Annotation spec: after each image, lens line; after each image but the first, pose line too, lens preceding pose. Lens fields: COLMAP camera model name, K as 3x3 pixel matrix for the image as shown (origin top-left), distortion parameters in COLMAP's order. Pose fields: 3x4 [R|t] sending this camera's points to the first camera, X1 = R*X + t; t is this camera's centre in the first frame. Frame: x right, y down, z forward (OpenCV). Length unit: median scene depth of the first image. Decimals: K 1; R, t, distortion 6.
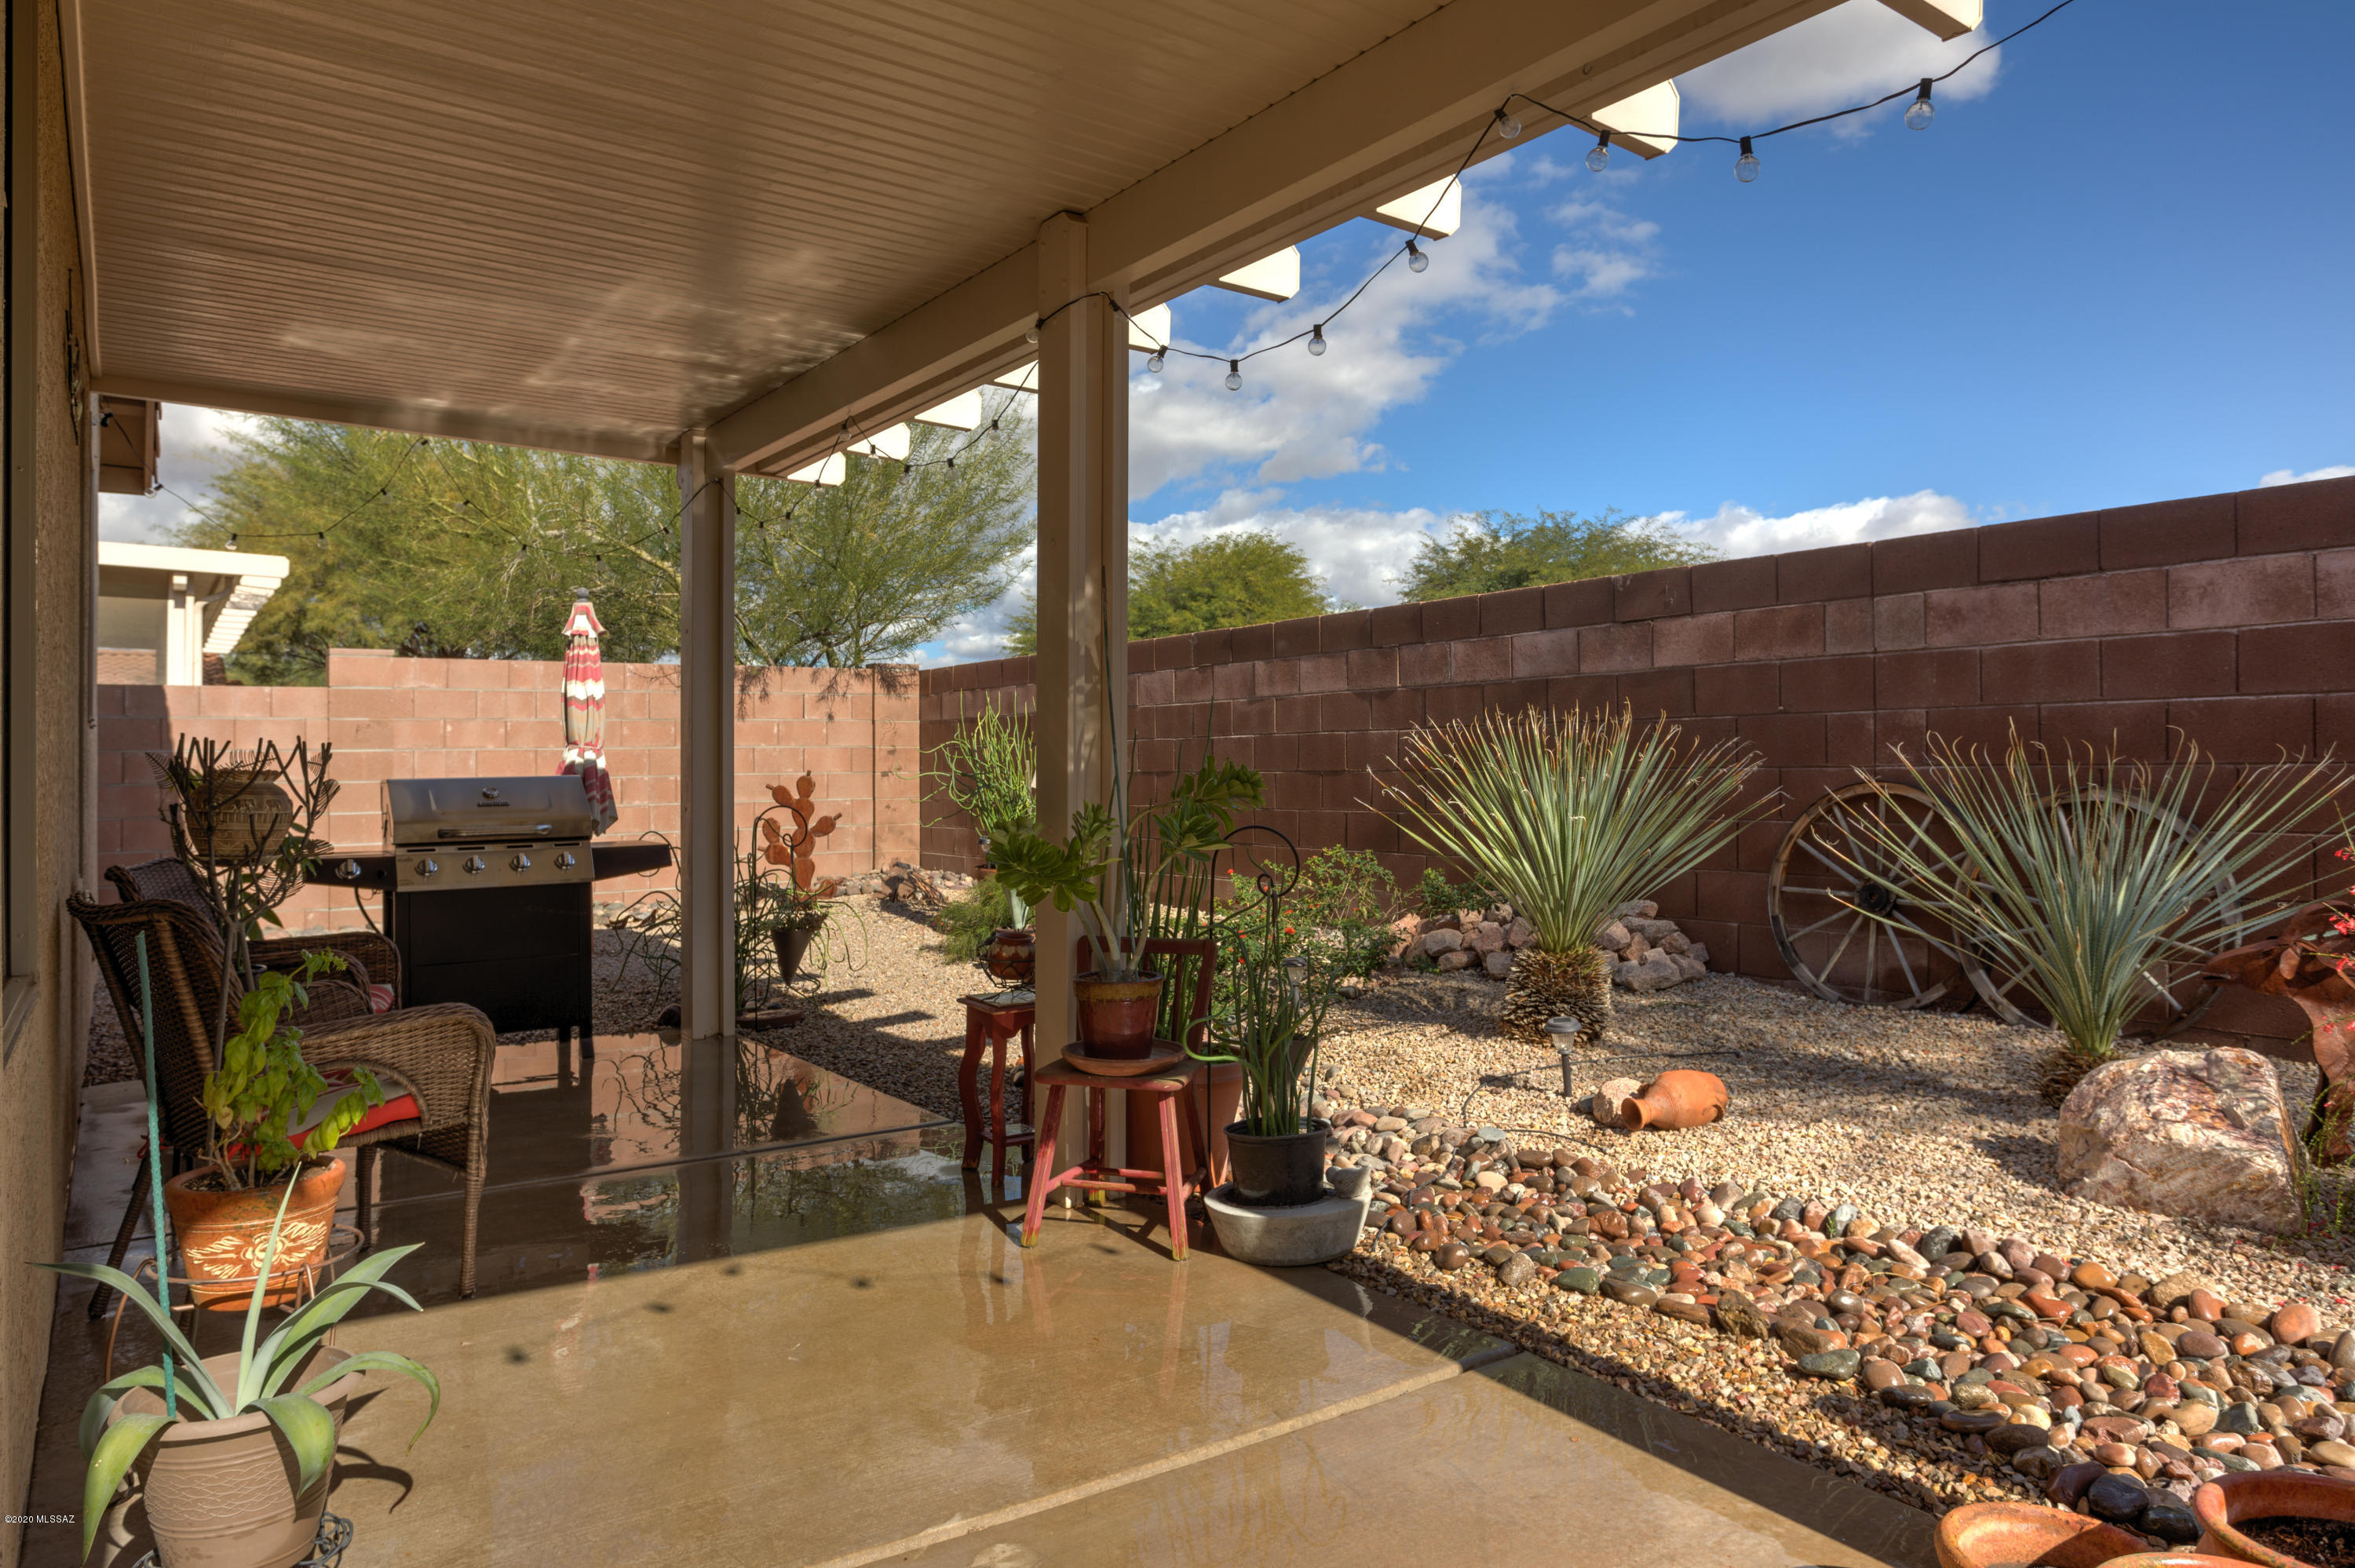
lens RADIAL K [[1486.3, 0, 1177.5], [0, 1486.3, 784.0], [0, 0, 1]] dist [-0.005329, 0.002361]
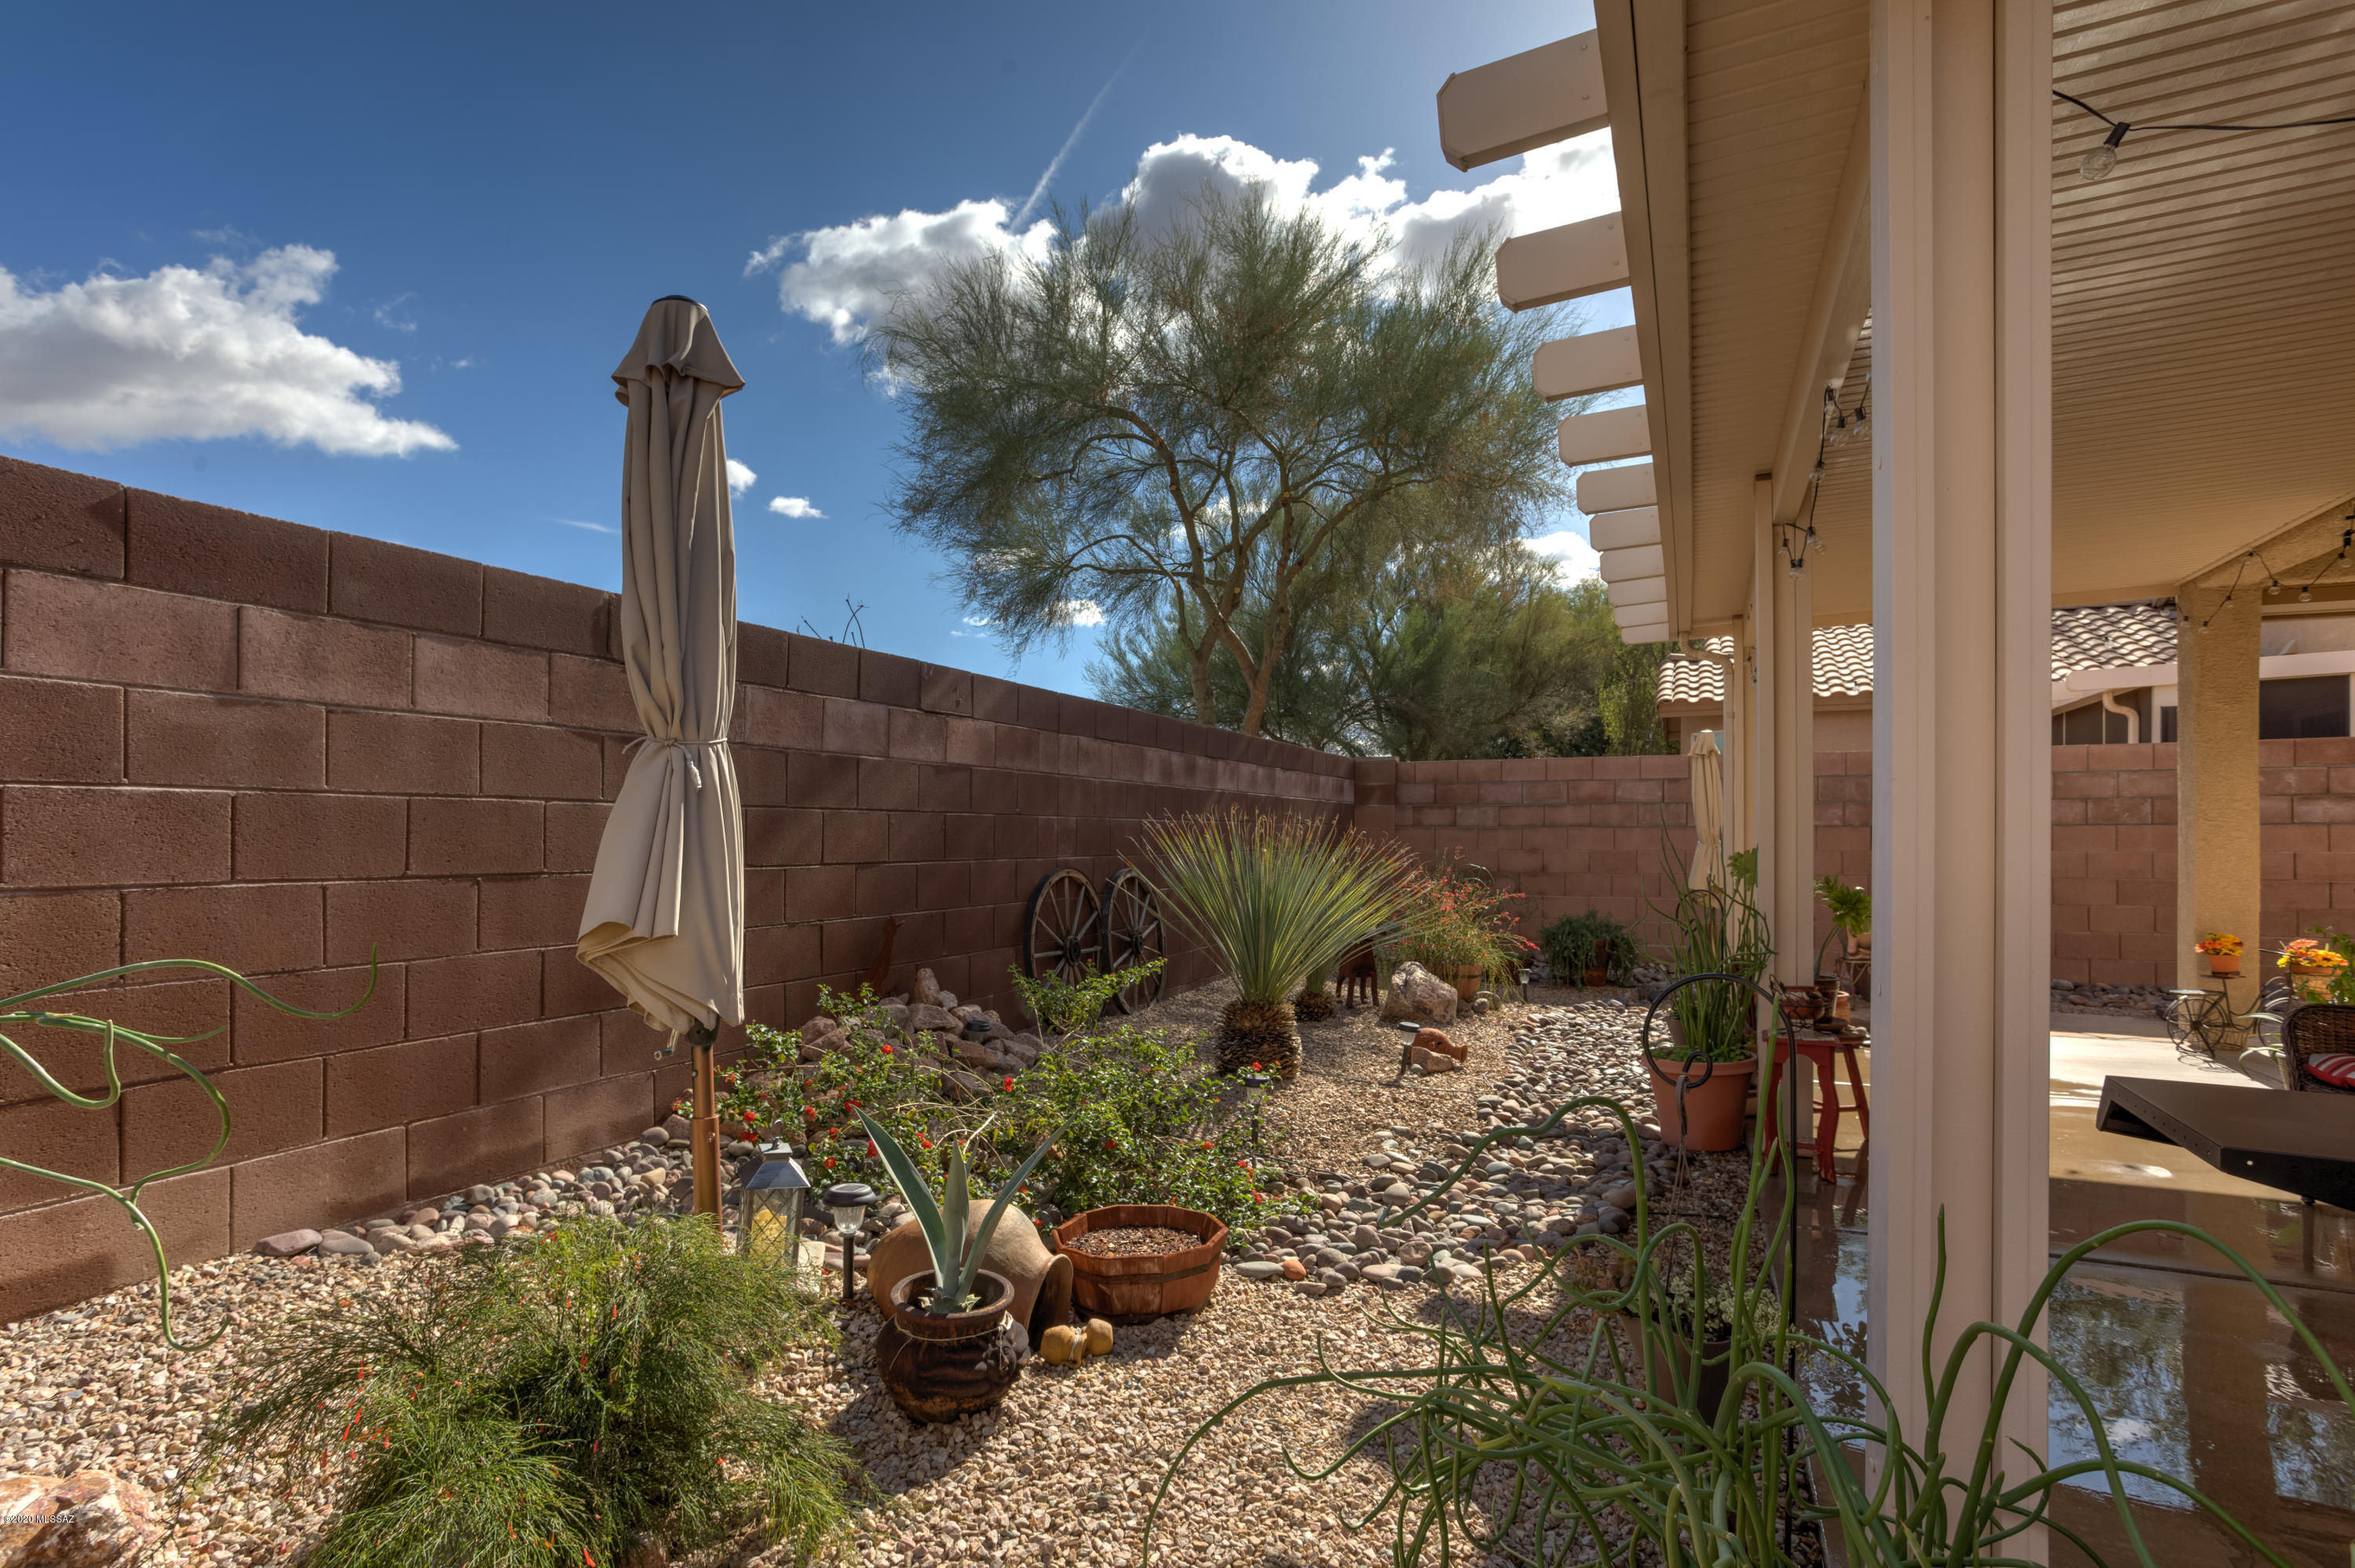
lens RADIAL K [[1208.5, 0, 1174.4], [0, 1208.5, 844.0], [0, 0, 1]] dist [-0.032602, 0.000189]
pose [[-0.515575, 0.006782, 0.856818, -0.567173], [0.016691, 0.999858, 0.002129, -0.025867], [-0.856682, 0.015398, -0.515615, 1.574002]]
